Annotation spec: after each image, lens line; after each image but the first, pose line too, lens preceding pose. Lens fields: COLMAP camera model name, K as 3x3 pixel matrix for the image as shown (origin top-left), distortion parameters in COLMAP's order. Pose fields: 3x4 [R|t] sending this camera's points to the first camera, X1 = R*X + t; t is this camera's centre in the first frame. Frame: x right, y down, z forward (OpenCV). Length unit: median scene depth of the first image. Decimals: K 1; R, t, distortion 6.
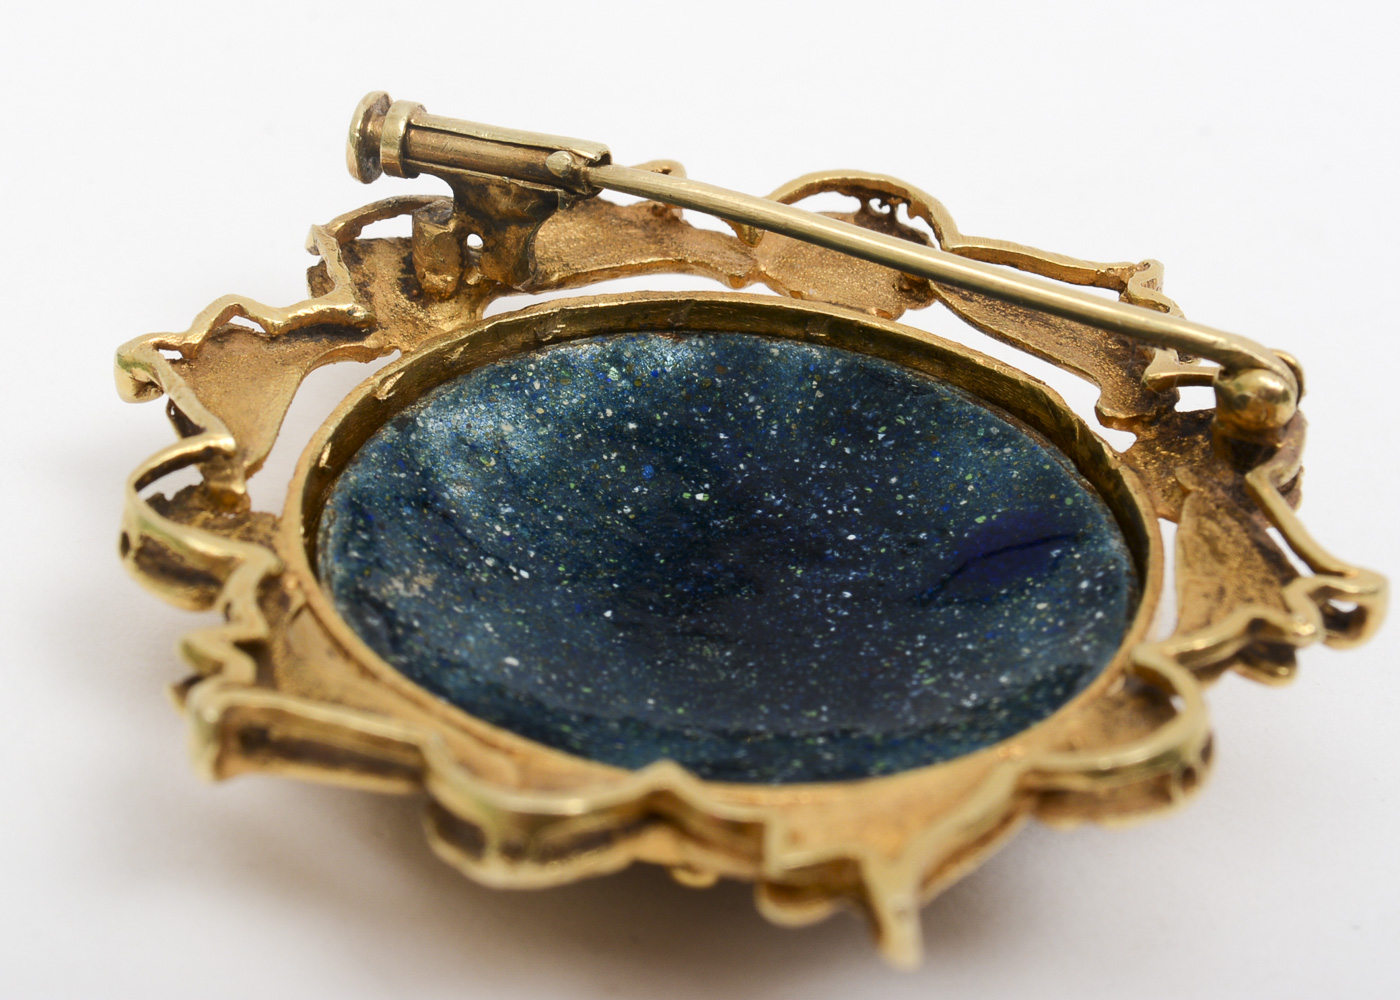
lens RADIAL K [[3869.9, 0, 700.4], [0, 3869.9, 500.8], [0, 0, 1]] dist [0.083146, 0.000000]
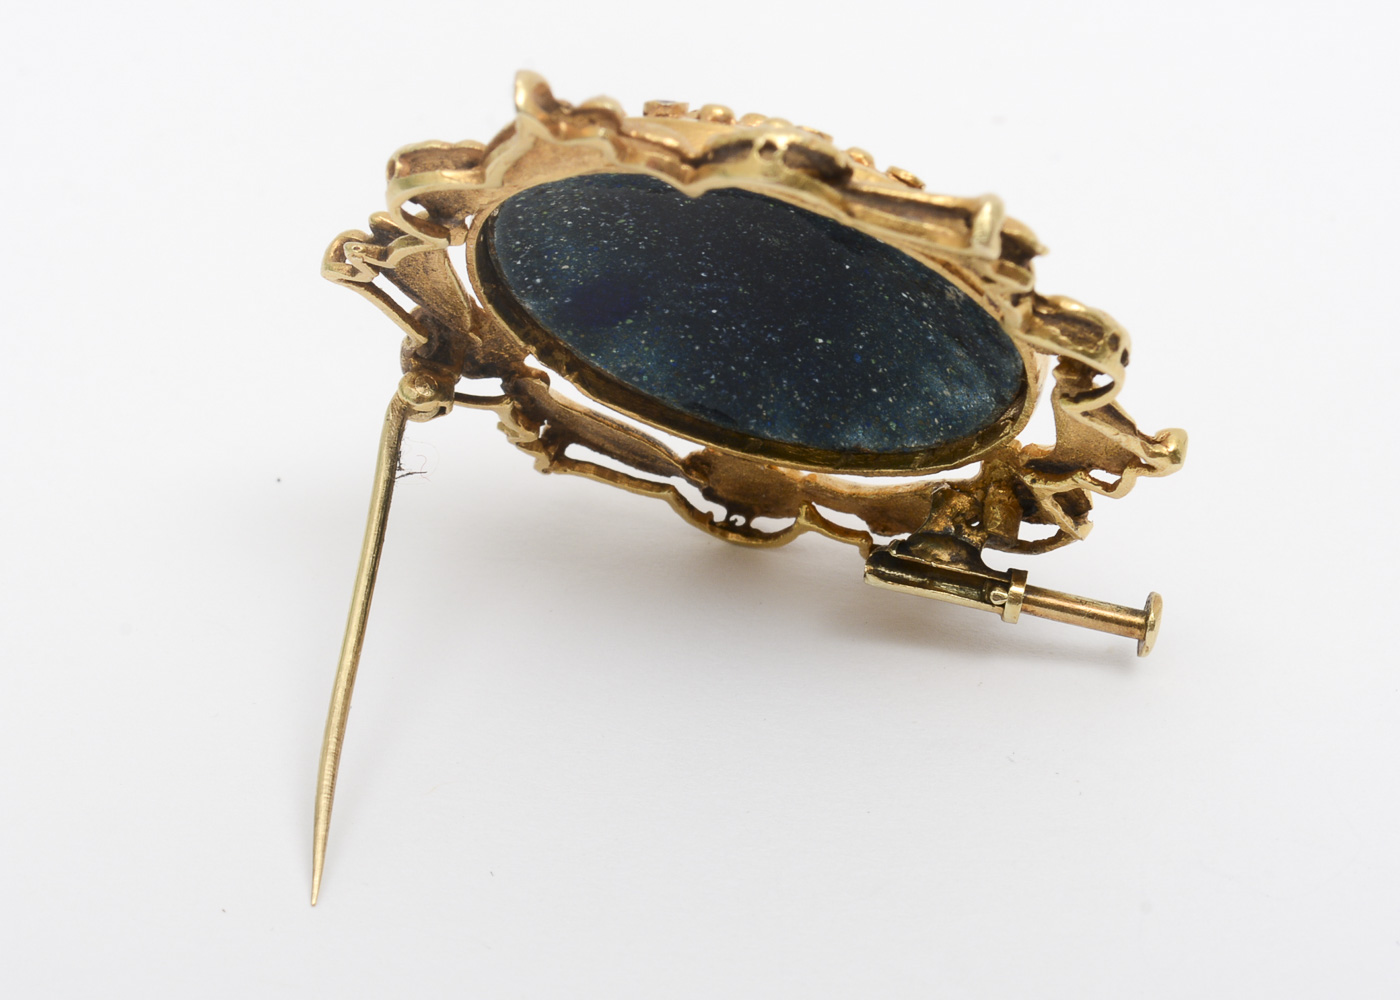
lens RADIAL K [[3869.9, 0, 700.2], [0, 3869.9, 500.5], [0, 0, 1]] dist [0.083146, 0.000000]
pose [[-0.930482, -0.045479, 0.363503, -0.486760], [0.011725, -0.995453, -0.094533, 0.075746], [0.366149, -0.083699, 0.926784, -0.364591]]
